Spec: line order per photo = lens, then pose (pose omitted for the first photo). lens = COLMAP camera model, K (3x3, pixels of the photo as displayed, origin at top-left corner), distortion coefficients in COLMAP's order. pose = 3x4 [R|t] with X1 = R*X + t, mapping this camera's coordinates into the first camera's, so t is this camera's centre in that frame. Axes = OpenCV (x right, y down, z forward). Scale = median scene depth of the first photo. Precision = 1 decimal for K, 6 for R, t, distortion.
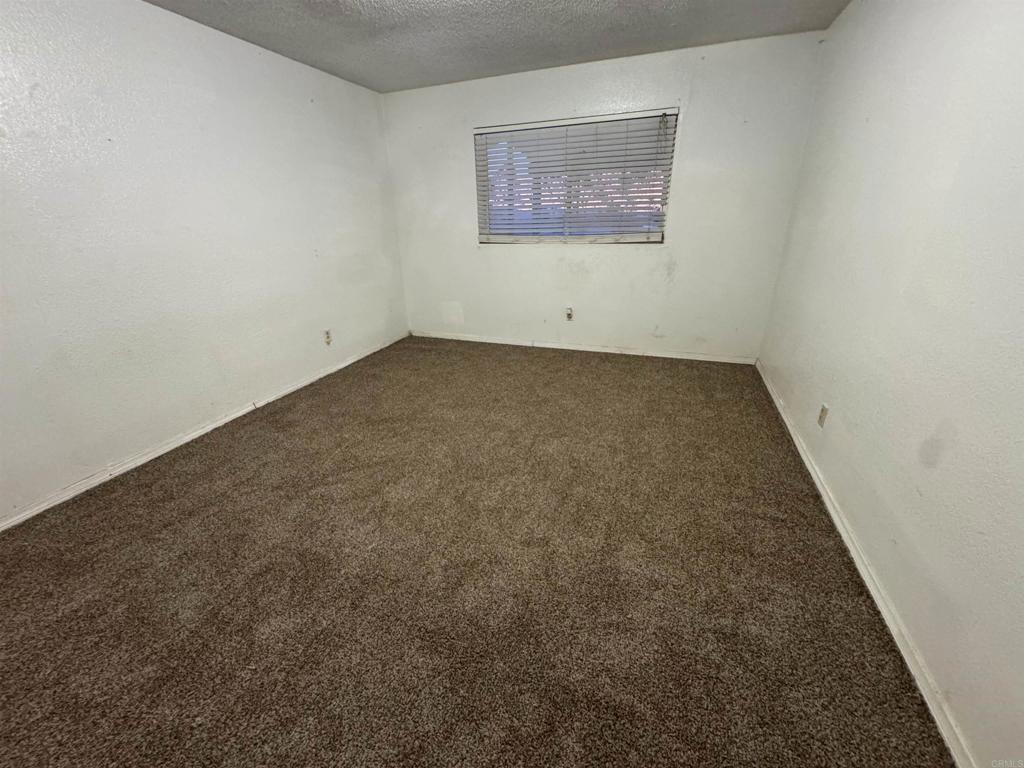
lens RADIAL K [[407.9, 0, 511.1], [0, 407.9, 383.0], [0, 0, 1]] dist [-0.005539, 0.000434]
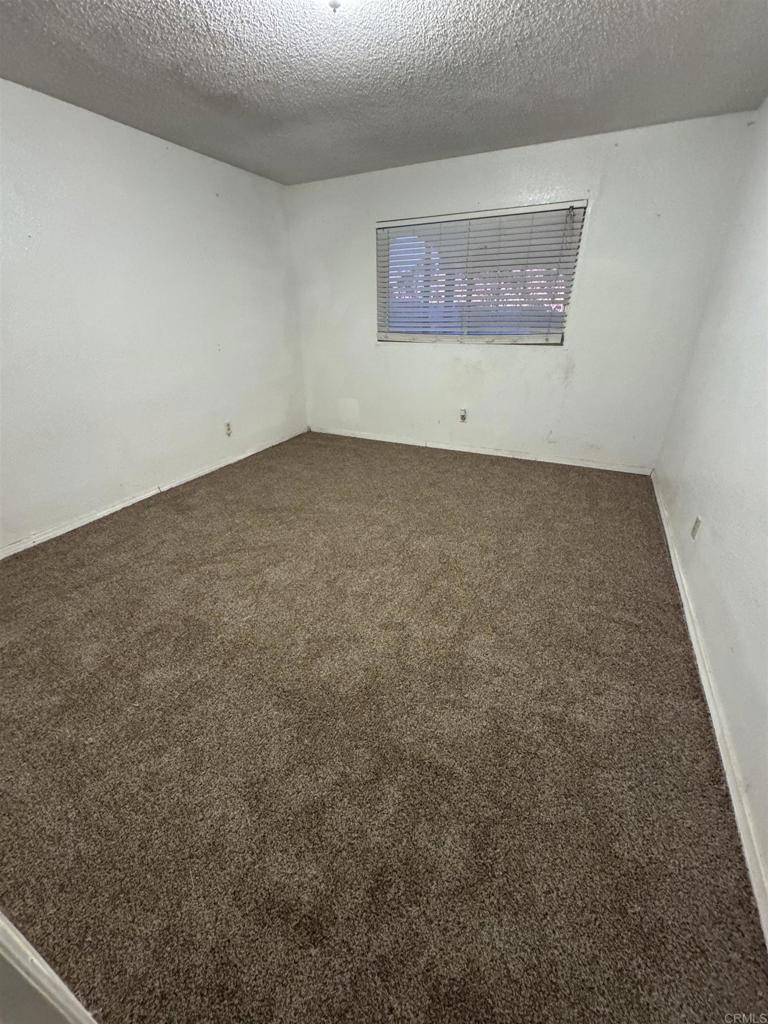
lens RADIAL K [[407.9, 0, 385.2], [0, 407.9, 512.0], [0, 0, 1]] dist [-0.005539, 0.000434]
pose [[0.994862, 0.057360, -0.083425, 0.093899], [-0.051632, 0.996261, 0.069270, 0.012801], [0.087086, -0.064607, 0.994104, -0.048781]]
